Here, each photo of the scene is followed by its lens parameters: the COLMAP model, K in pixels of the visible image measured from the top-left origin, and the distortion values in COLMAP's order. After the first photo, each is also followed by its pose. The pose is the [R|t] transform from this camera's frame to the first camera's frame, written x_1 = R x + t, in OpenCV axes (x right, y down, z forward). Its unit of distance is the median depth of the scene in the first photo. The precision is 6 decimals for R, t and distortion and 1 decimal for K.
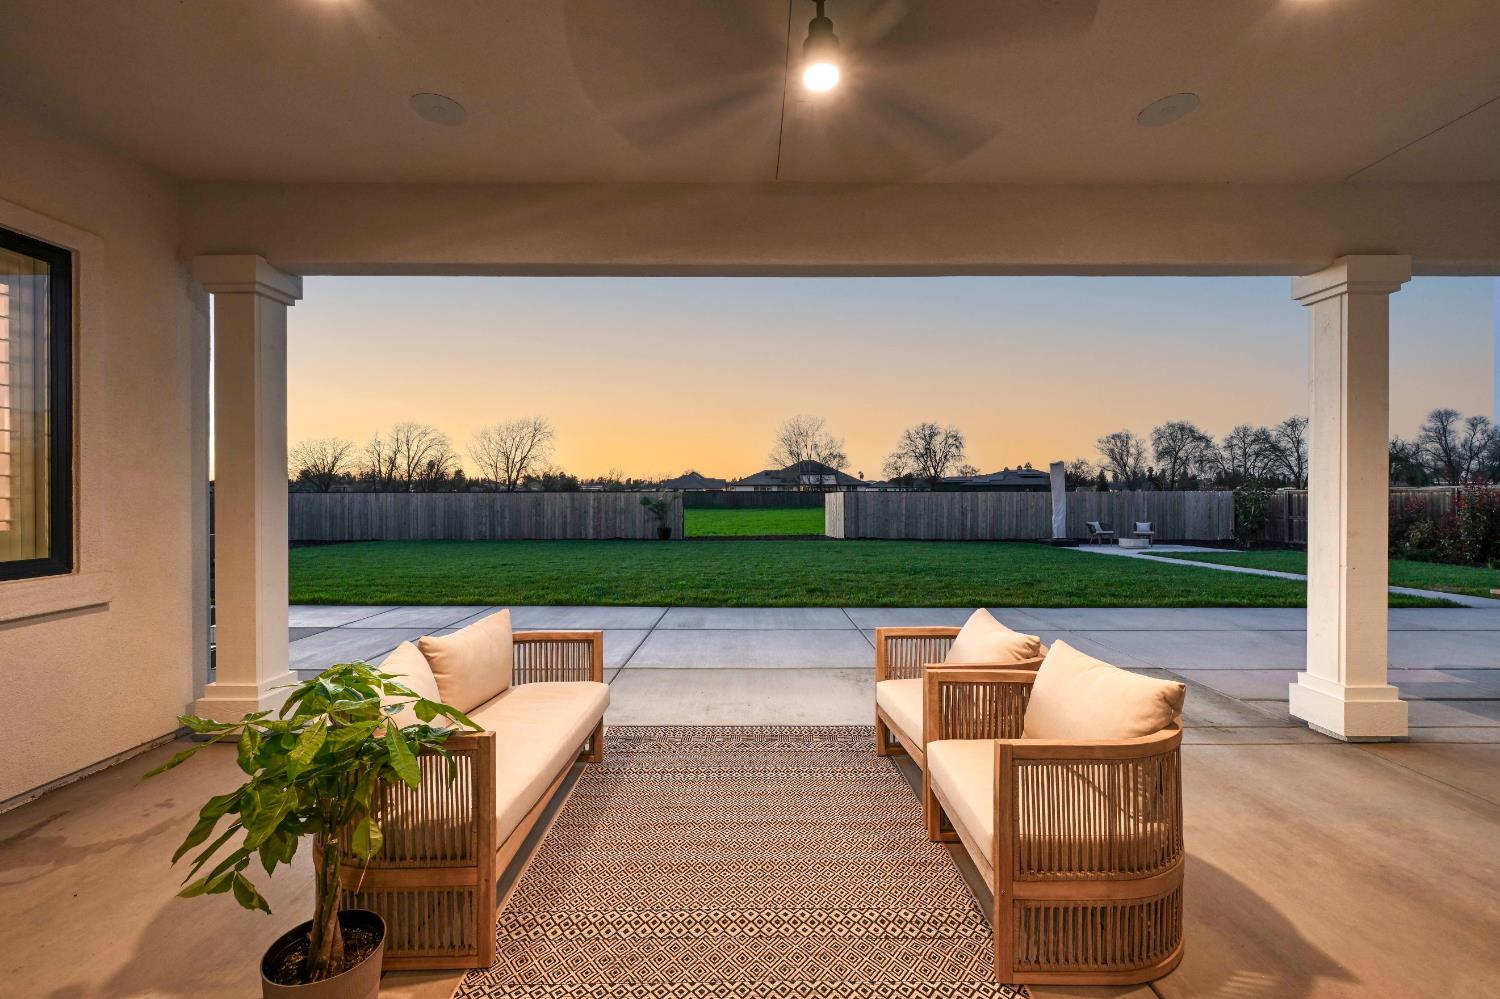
lens RADIAL K [[577.7, 0, 744.4], [0, 577.7, 495.0], [0, 0, 1]] dist [-0.002824, -0.000072]
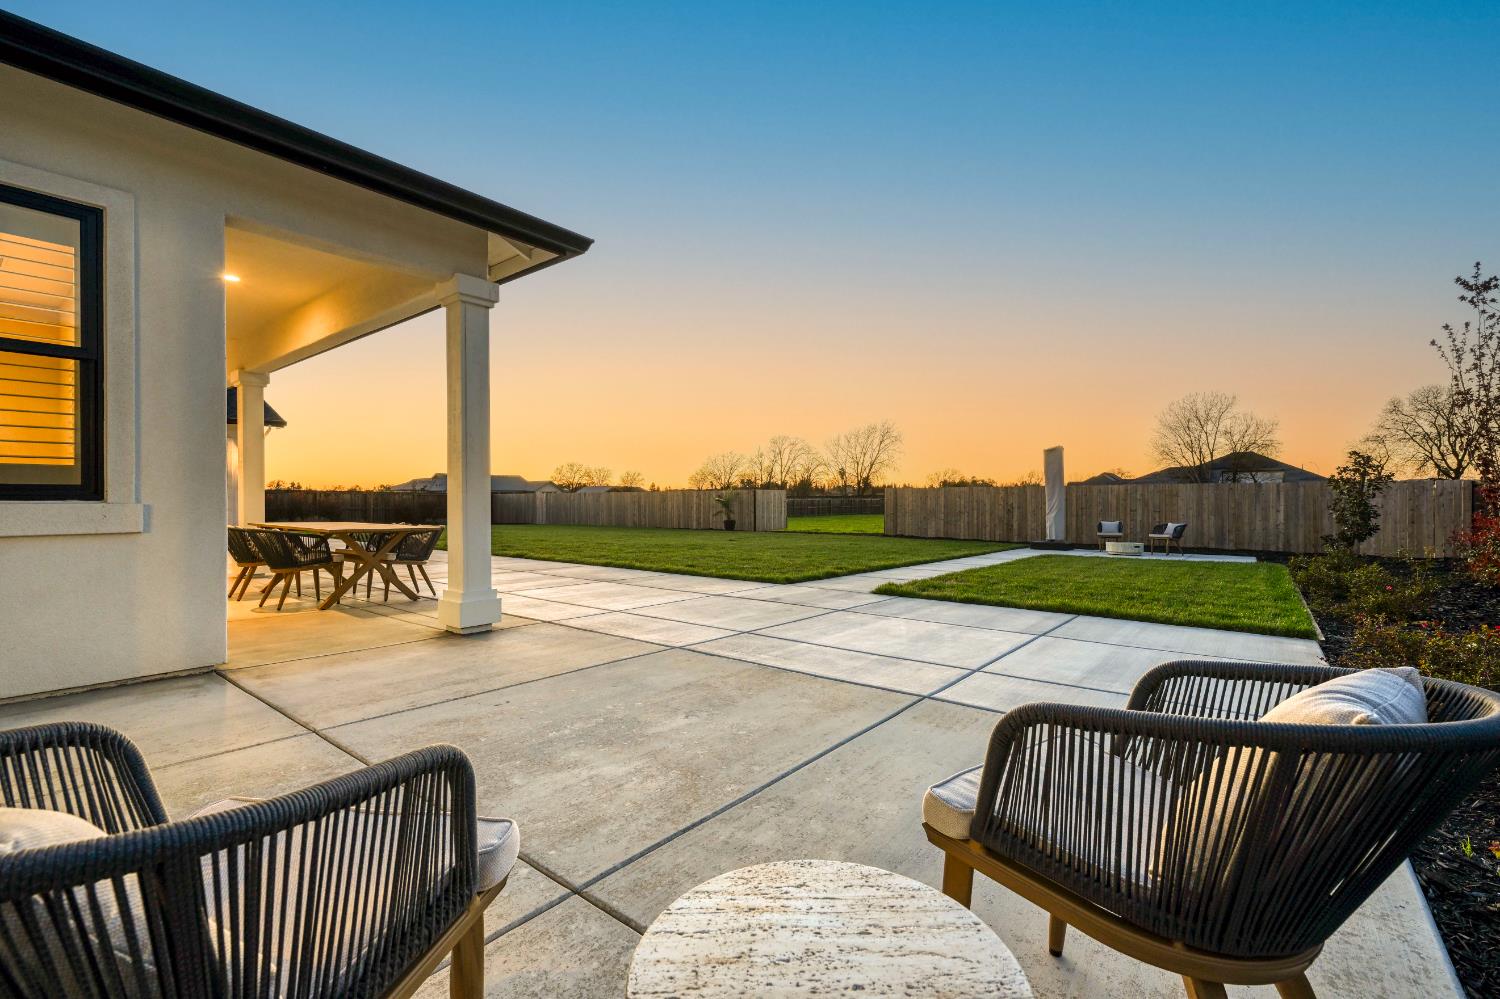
lens RADIAL K [[631.5, 0, 752.8], [0, 631.5, 502.7], [0, 0, 1]] dist [-0.006693, 0.000662]
pose [[0.782543, 0.003780, -0.622585, 0.666186], [-0.002881, 0.999993, 0.002450, 0.017485], [0.622590, -0.000124, 0.782548, 0.023881]]
